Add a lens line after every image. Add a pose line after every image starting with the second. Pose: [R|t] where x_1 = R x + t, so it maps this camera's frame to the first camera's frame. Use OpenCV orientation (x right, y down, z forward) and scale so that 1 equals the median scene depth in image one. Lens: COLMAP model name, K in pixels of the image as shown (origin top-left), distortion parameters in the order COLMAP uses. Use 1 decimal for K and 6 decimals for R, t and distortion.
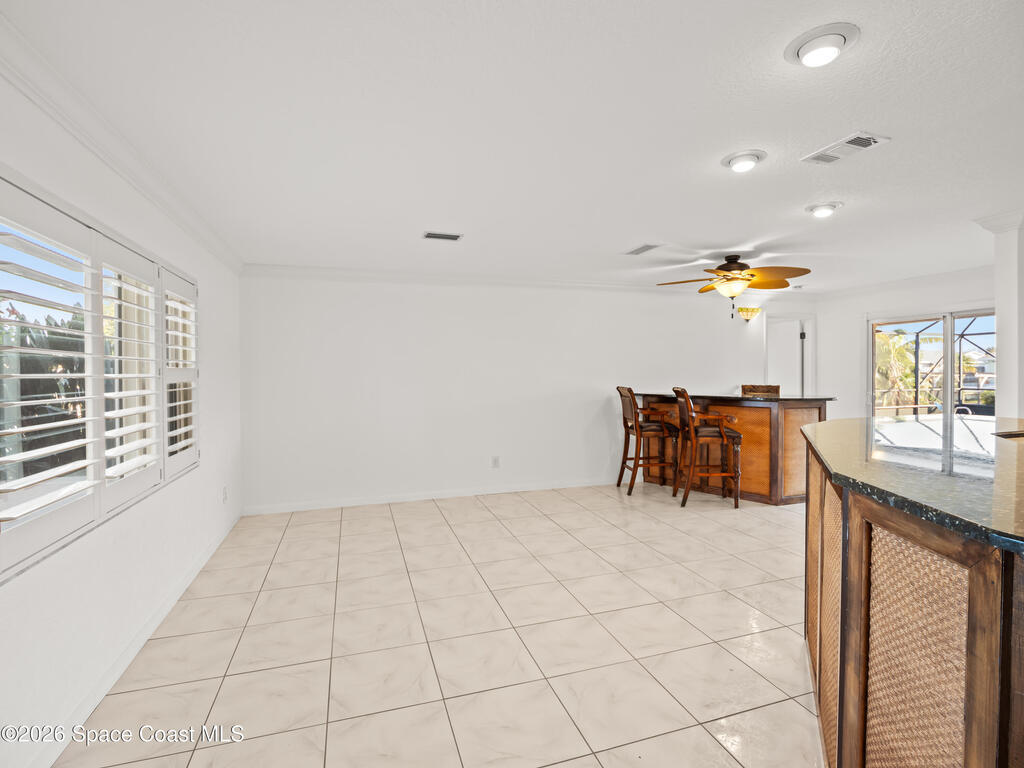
lens RADIAL K [[494.9, 0, 509.4], [0, 494.9, 380.4], [0, 0, 1]] dist [0.000201, -0.010801]
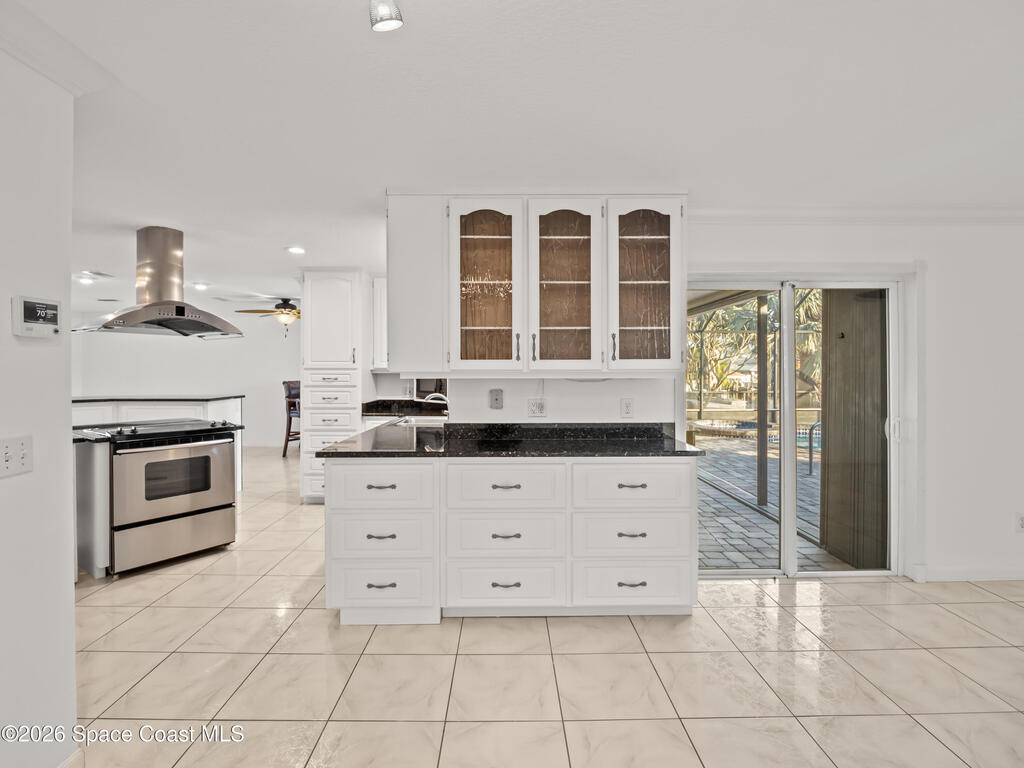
lens RADIAL K [[496.2, 0, 510.1], [0, 496.2, 371.6], [0, 0, 1]] dist [0.000866, -0.011223]
pose [[0.954496, 0.007907, -0.298120, 1.615849], [-0.011777, 0.999868, -0.011188, -0.006569], [0.297992, 0.014190, 0.954463, -0.307294]]
